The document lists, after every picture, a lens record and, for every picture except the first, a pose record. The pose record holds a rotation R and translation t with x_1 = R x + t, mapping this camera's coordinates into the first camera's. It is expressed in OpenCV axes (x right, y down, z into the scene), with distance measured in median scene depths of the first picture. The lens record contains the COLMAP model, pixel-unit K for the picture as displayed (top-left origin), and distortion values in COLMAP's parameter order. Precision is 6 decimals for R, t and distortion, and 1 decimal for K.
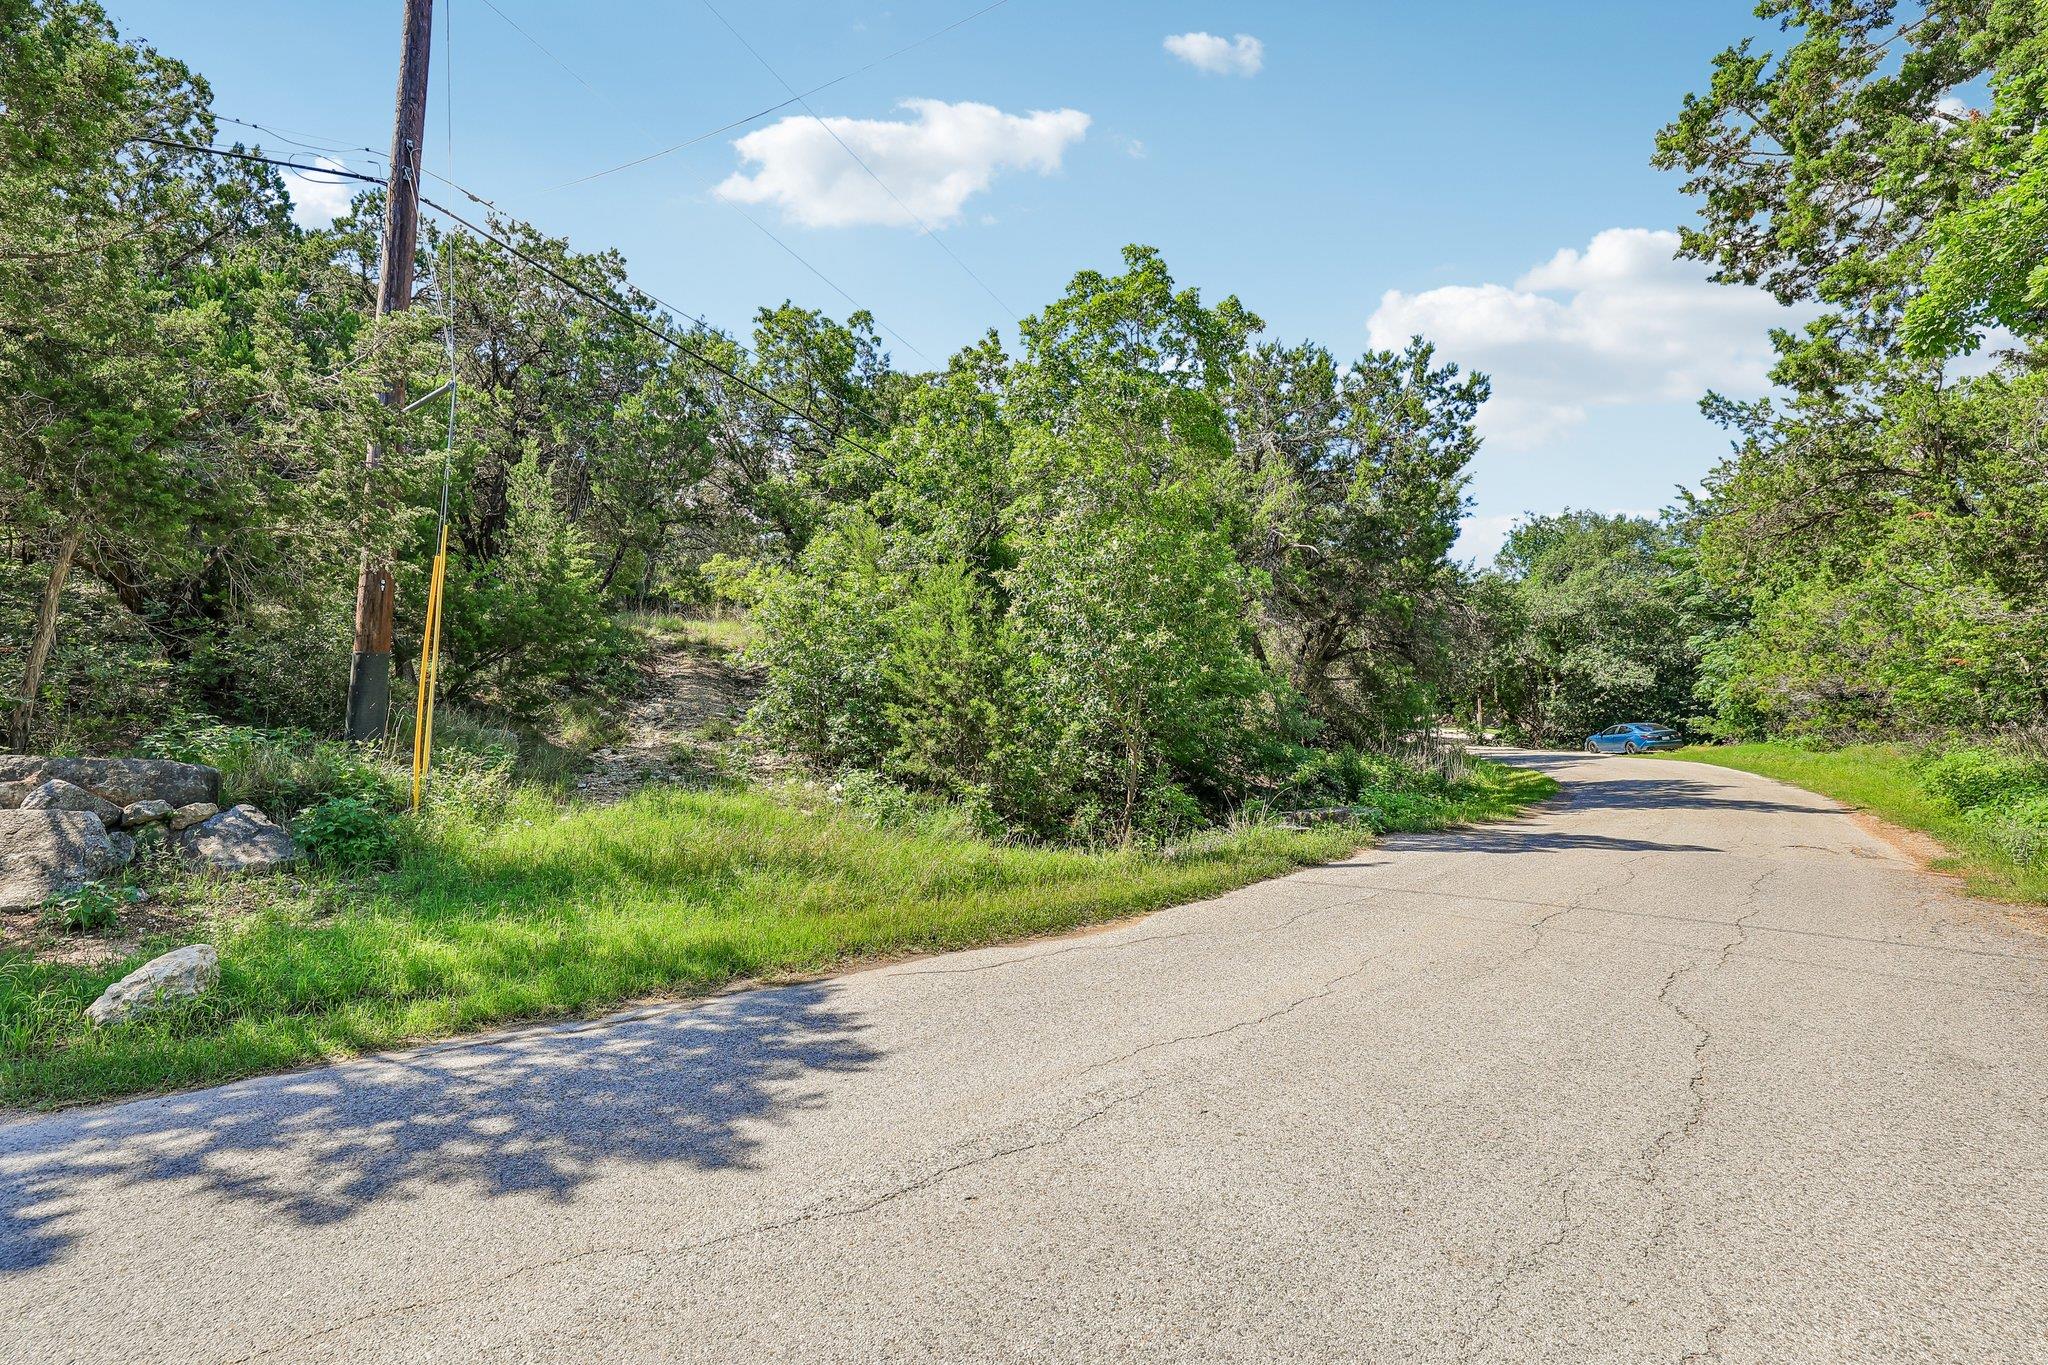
lens RADIAL K [[873.1, 0, 1022.7], [0, 873.1, 675.6], [0, 0, 1]] dist [0.000528, -0.000260]
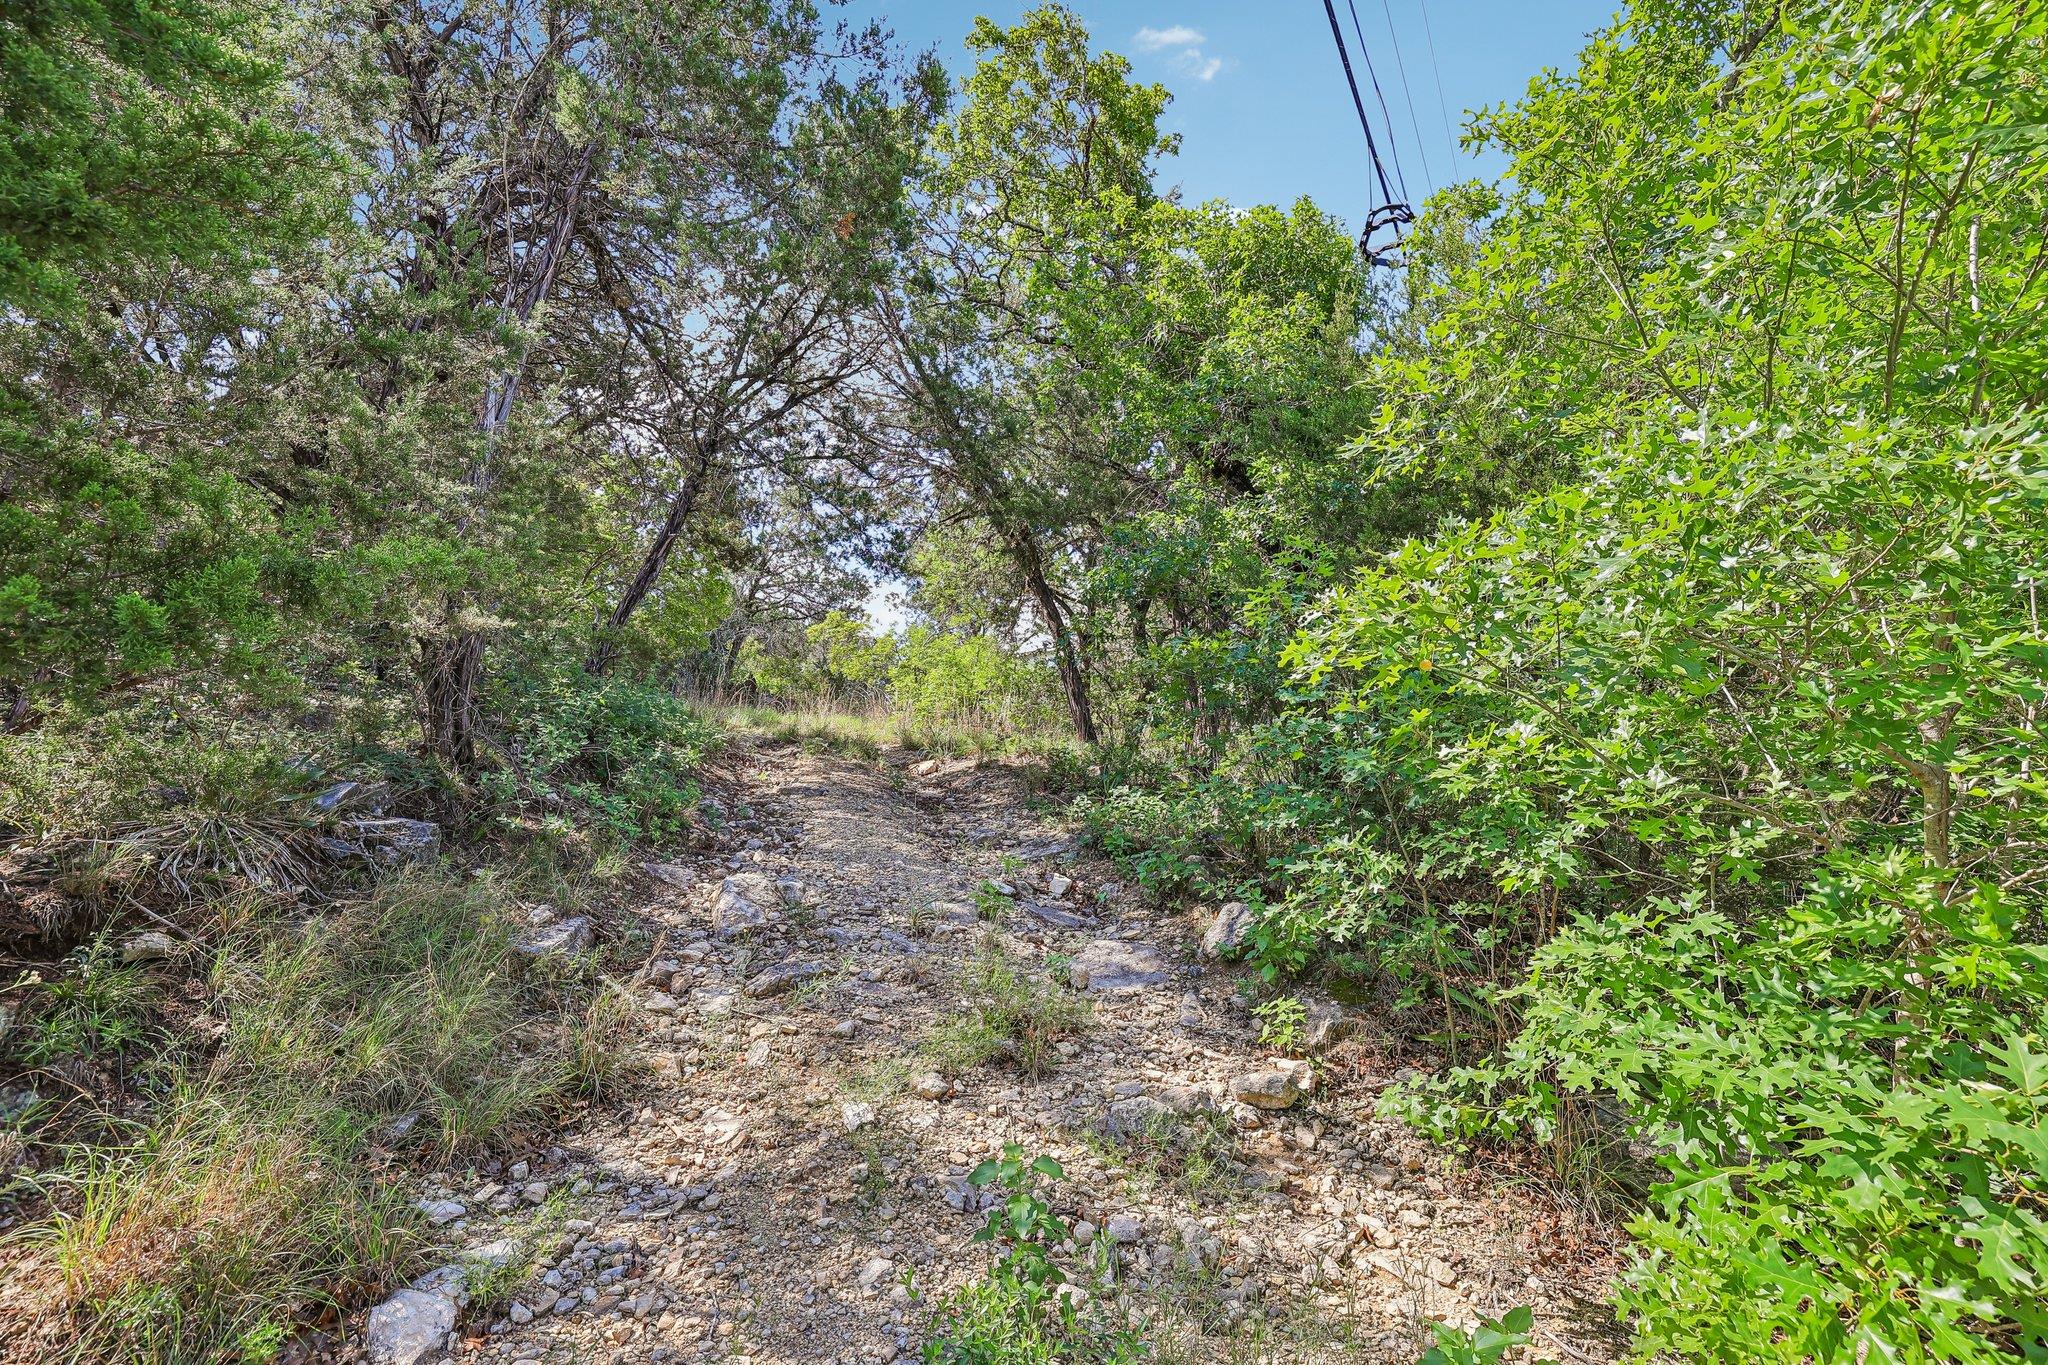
lens RADIAL K [[873.1, 0, 1022.7], [0, 873.1, 675.6], [0, 0, 1]] dist [0.000528, -0.000260]
pose [[0.996387, -0.033004, -0.078249, -0.369191], [0.022303, 0.990746, -0.133884, 0.006966], [0.081944, 0.131655, 0.987903, 0.861719]]
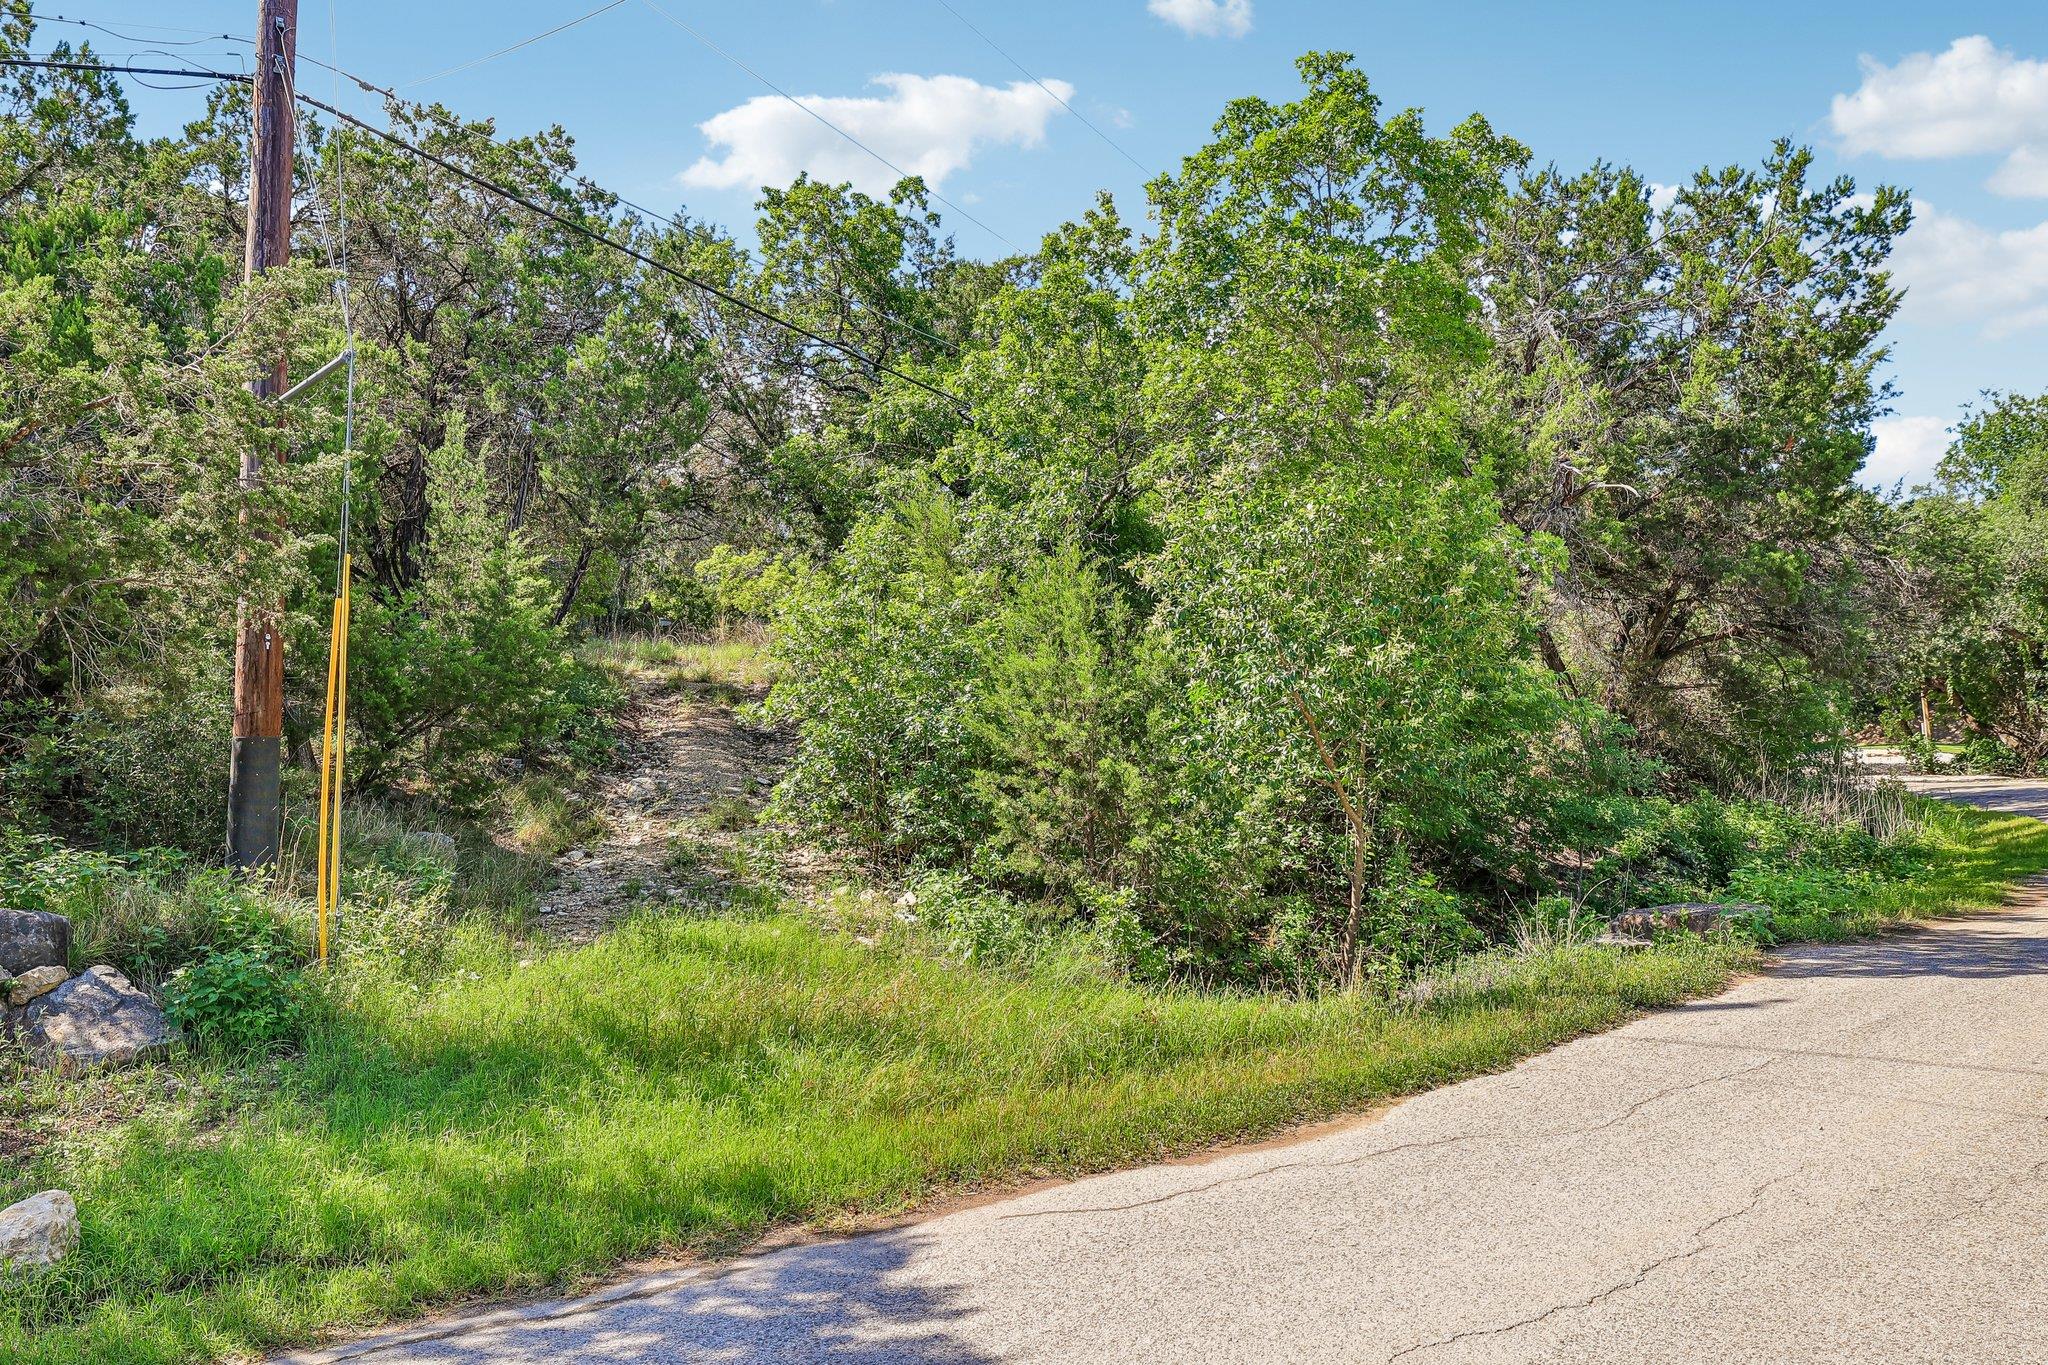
lens RADIAL K [[1322.4, 0, 1024.3], [0, 1322.4, 671.5], [0, 0, 1]] dist [0.002695, -0.003353]
pose [[0.992227, -0.051339, -0.113356, -0.000319], [0.049204, 0.998556, -0.021556, -0.017685], [0.114299, 0.015810, 0.993321, 0.000238]]
